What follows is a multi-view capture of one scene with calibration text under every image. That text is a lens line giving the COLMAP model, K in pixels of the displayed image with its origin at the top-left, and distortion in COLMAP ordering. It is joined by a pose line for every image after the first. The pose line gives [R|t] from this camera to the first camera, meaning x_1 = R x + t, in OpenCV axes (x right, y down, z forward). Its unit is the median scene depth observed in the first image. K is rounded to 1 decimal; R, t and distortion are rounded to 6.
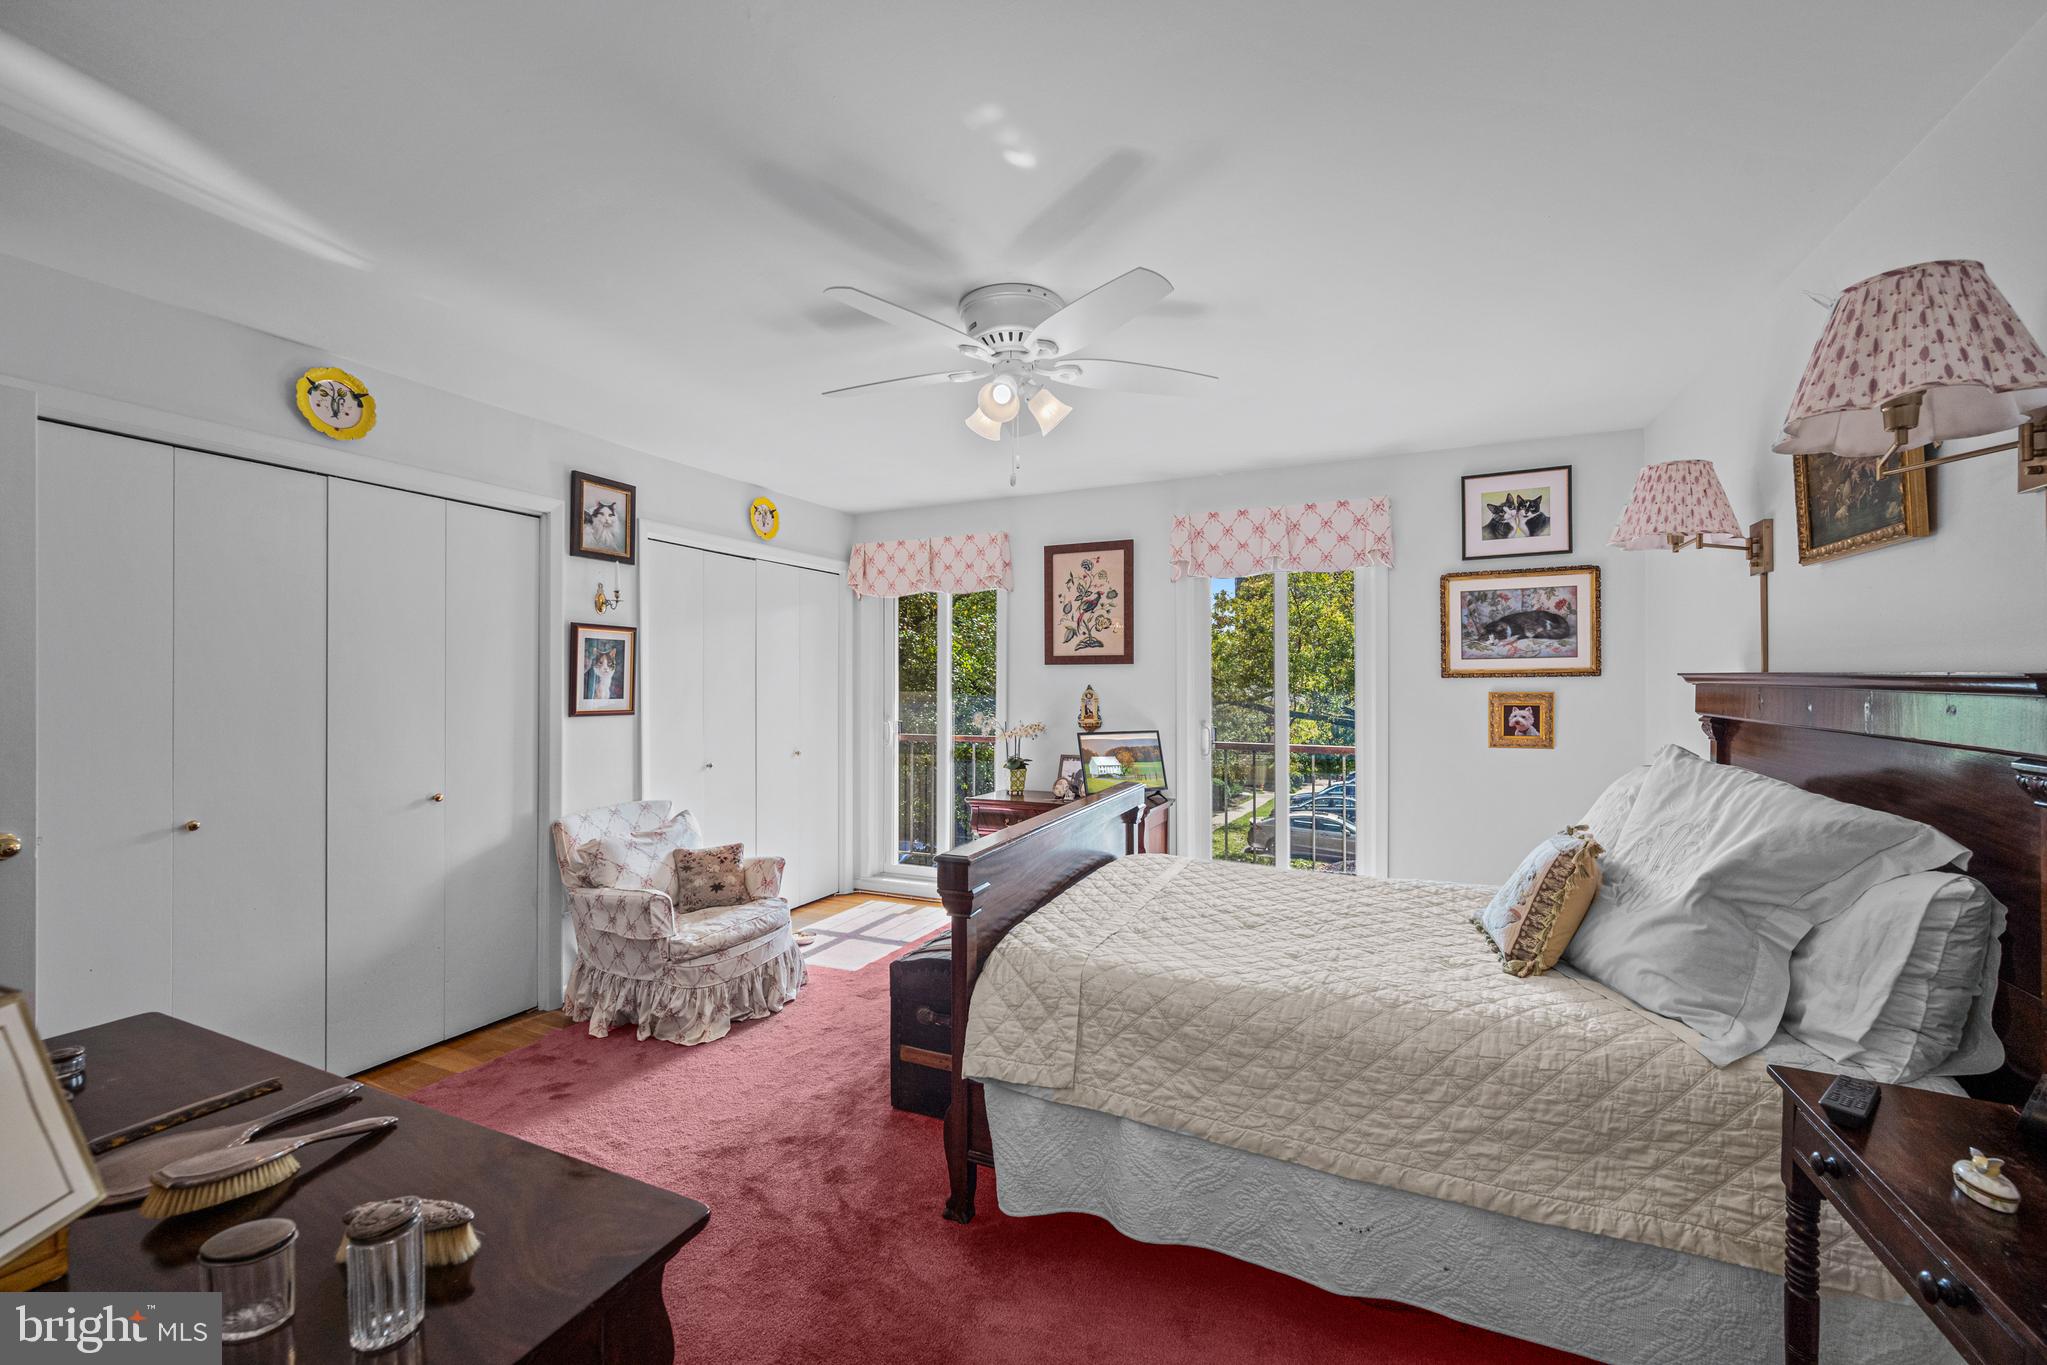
lens RADIAL K [[822.5, 0, 1023.5], [0, 822.5, 682.5], [0, 0, 1]] dist [0.001230, -0.000298]
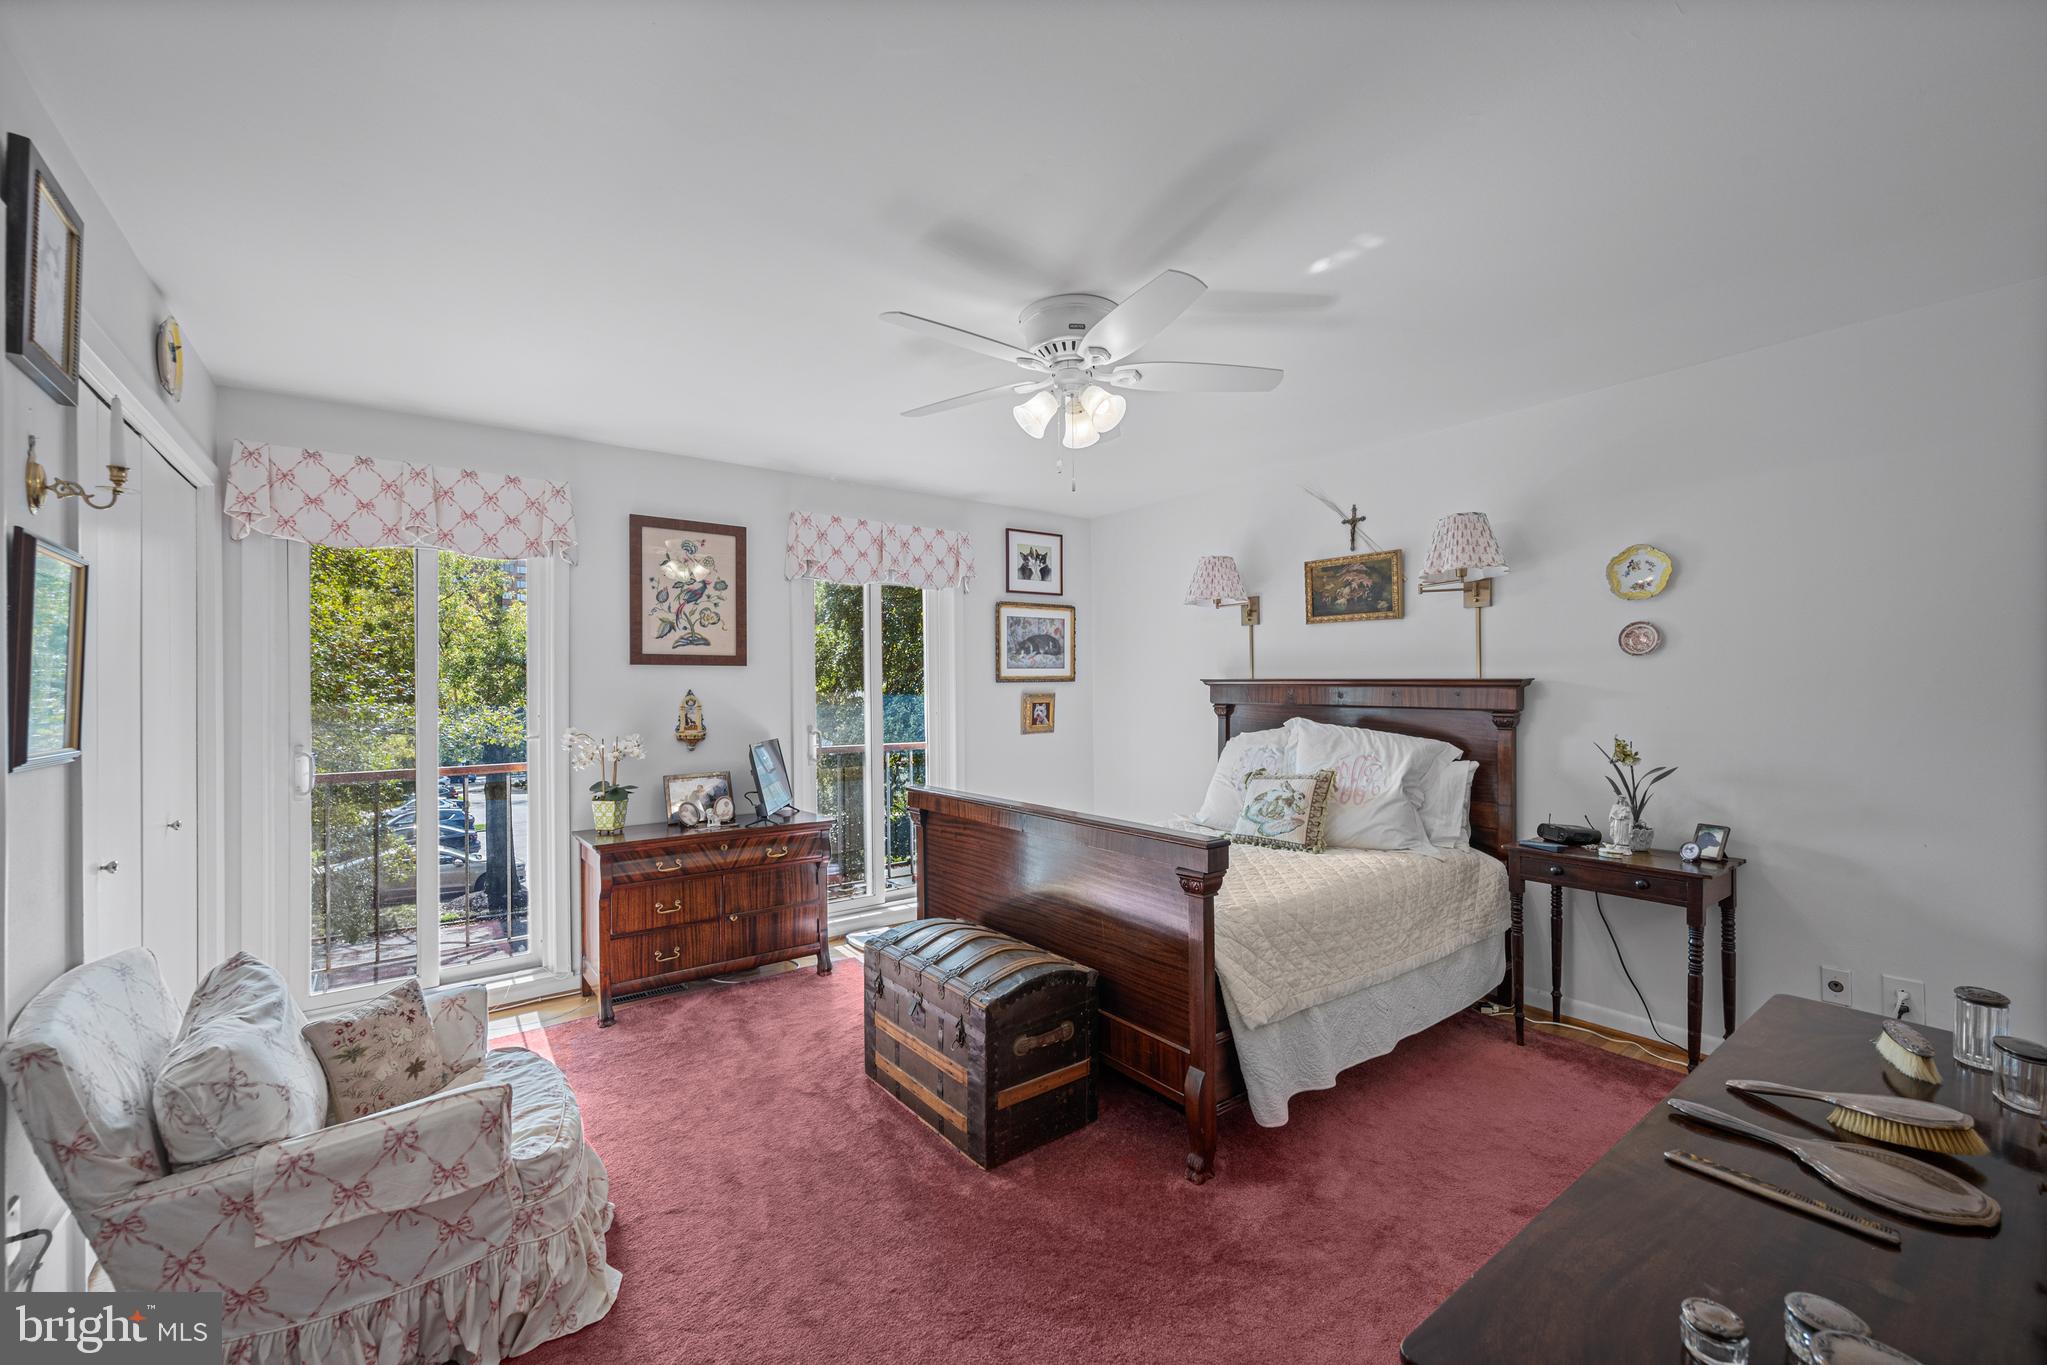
lens RADIAL K [[822.5, 0, 1023.5], [0, 822.5, 682.5], [0, 0, 1]] dist [0.001230, -0.000298]
pose [[0.473577, 0.004531, 0.880741, -0.610691], [0.005197, 0.999955, -0.007939, 0.004755], [-0.880737, 0.008337, 0.473532, 0.369607]]
